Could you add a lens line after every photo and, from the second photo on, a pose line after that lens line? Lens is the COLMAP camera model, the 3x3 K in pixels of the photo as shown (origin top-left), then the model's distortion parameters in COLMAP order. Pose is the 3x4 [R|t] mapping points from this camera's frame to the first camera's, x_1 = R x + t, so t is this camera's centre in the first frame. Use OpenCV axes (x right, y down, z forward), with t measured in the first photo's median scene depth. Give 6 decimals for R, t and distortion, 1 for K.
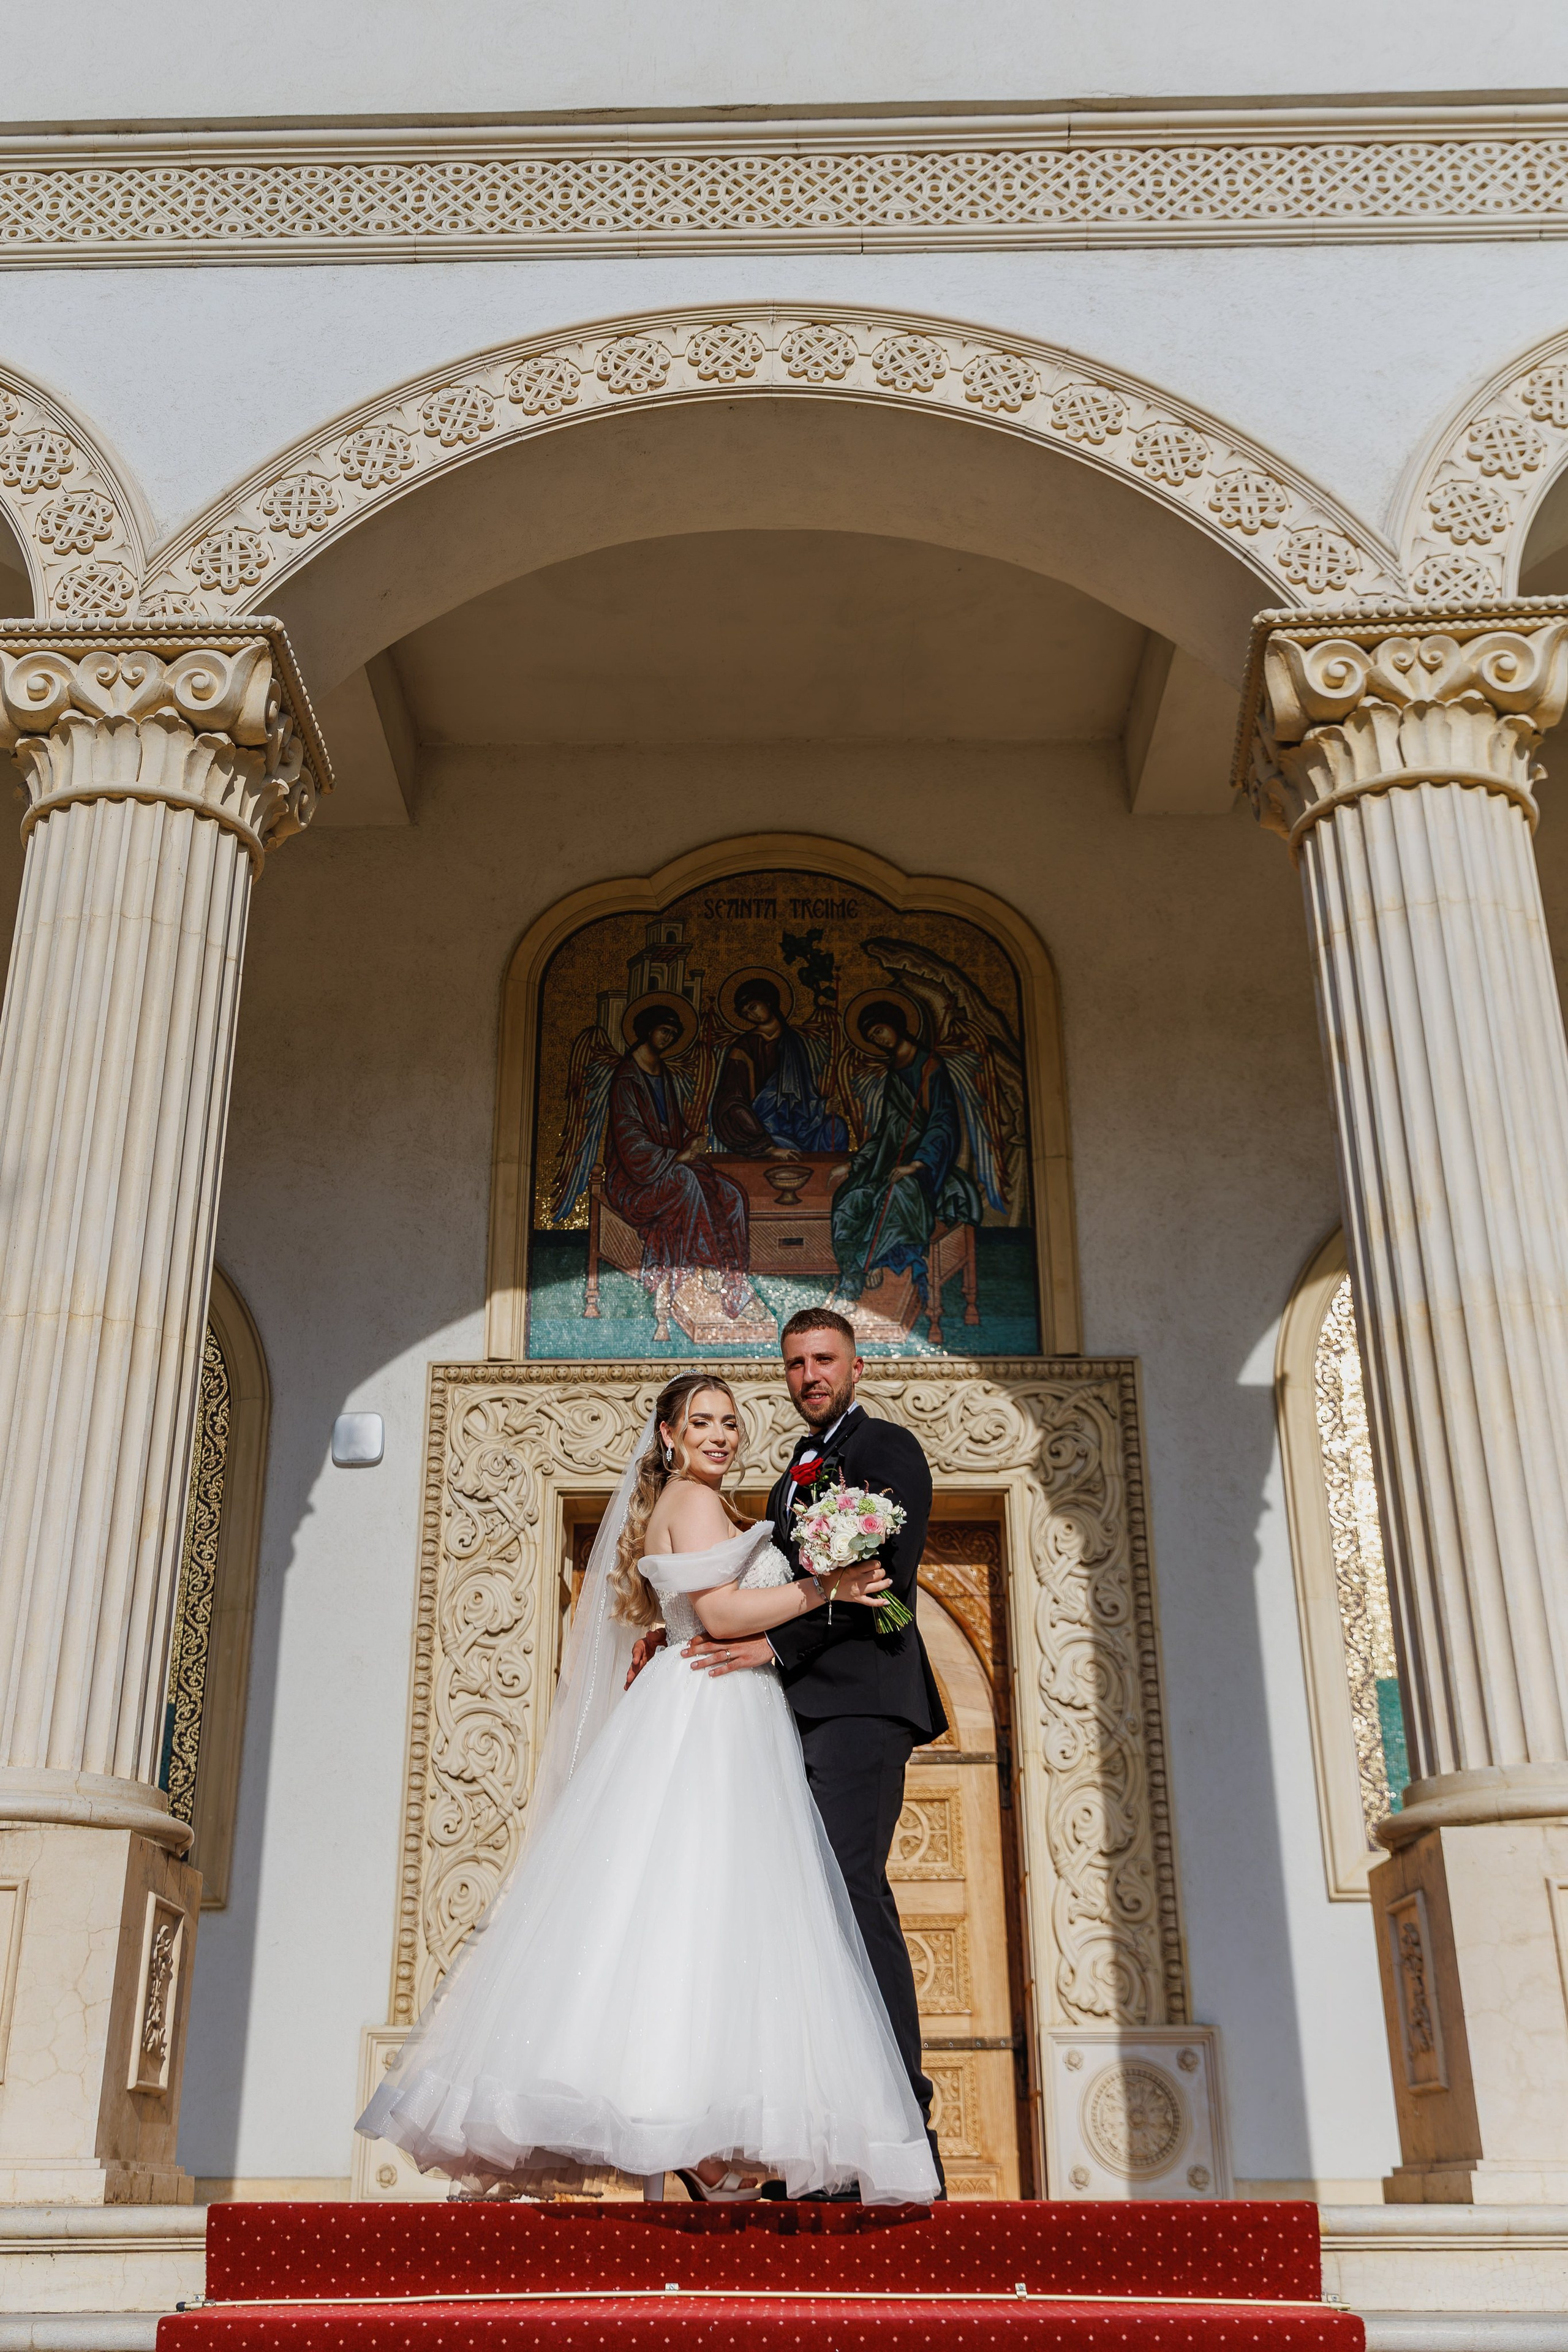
lens RADIAL K [[2349.8, 0, 724.8], [0, 2349.8, 1068.9], [0, 0, 1]] dist [0.006259, 0.000000]
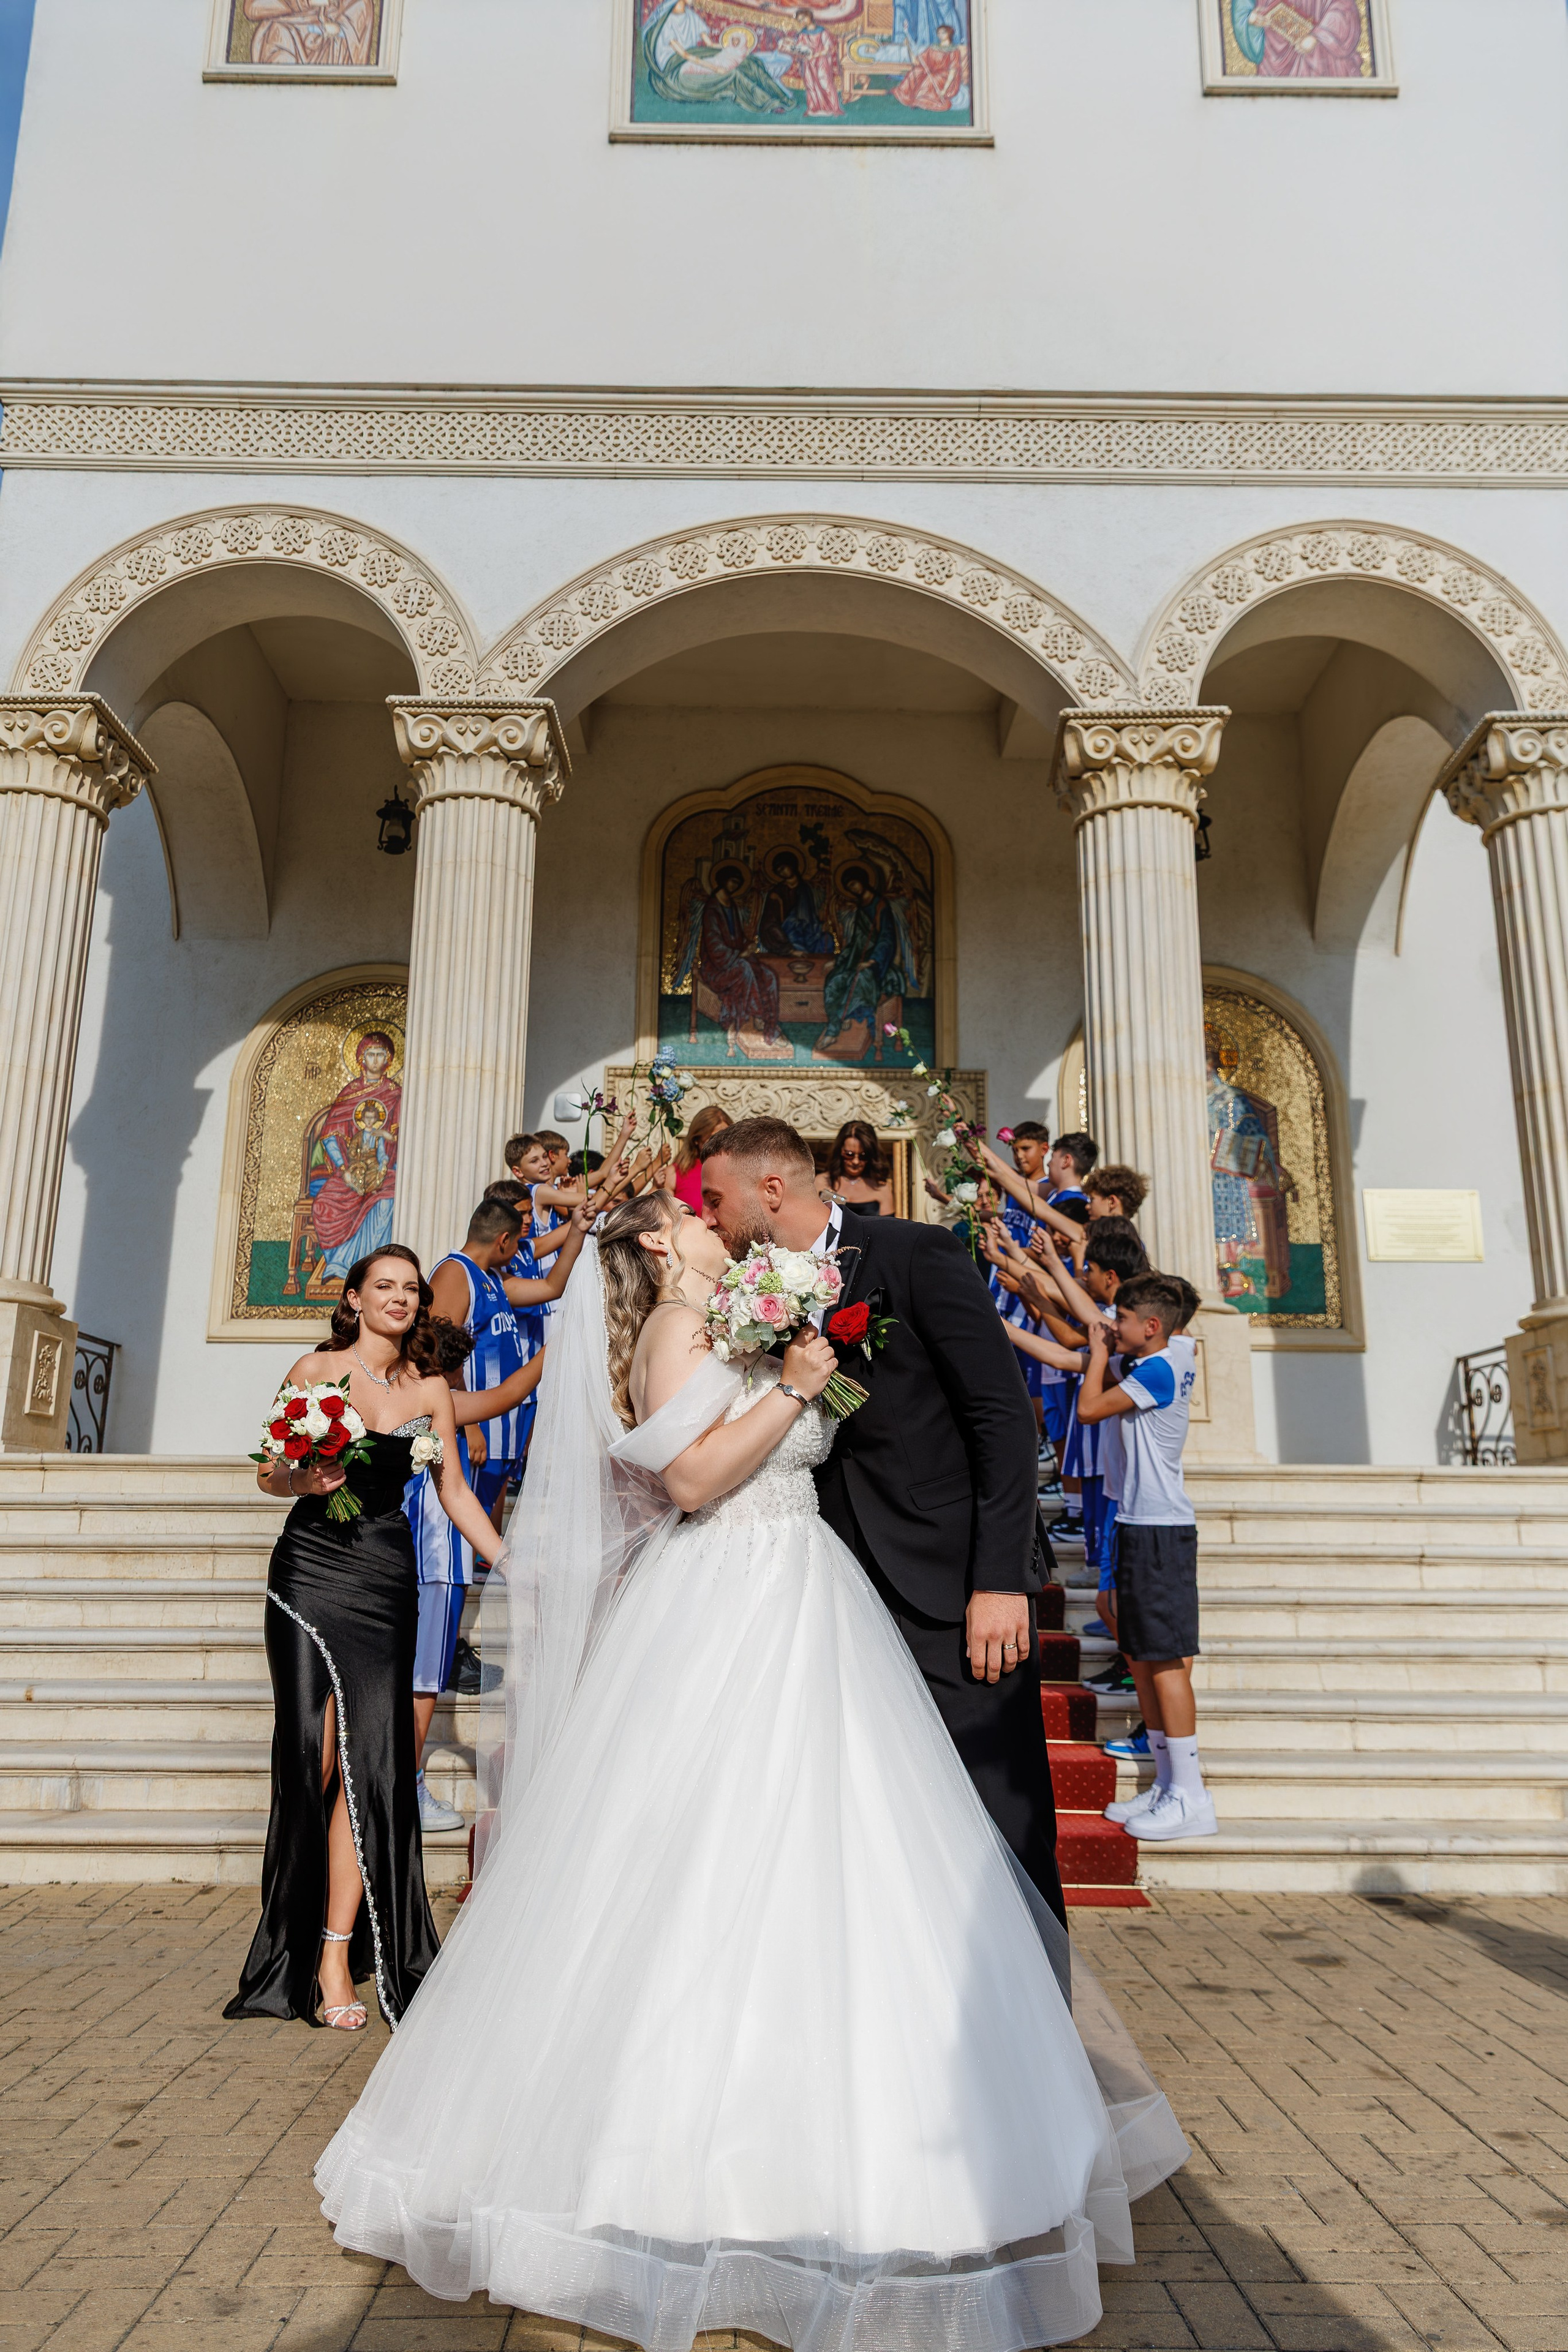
lens RADIAL K [[1574.8, 0, 773.2], [0, 1574.8, 1156.3], [0, 0, 1]] dist [0.008035, -0.004591]
pose [[0.999447, 0.016747, 0.028729, -0.031587], [-0.022545, 0.976307, 0.215213, -0.084984], [-0.024444, -0.215742, 0.976144, -0.258196]]
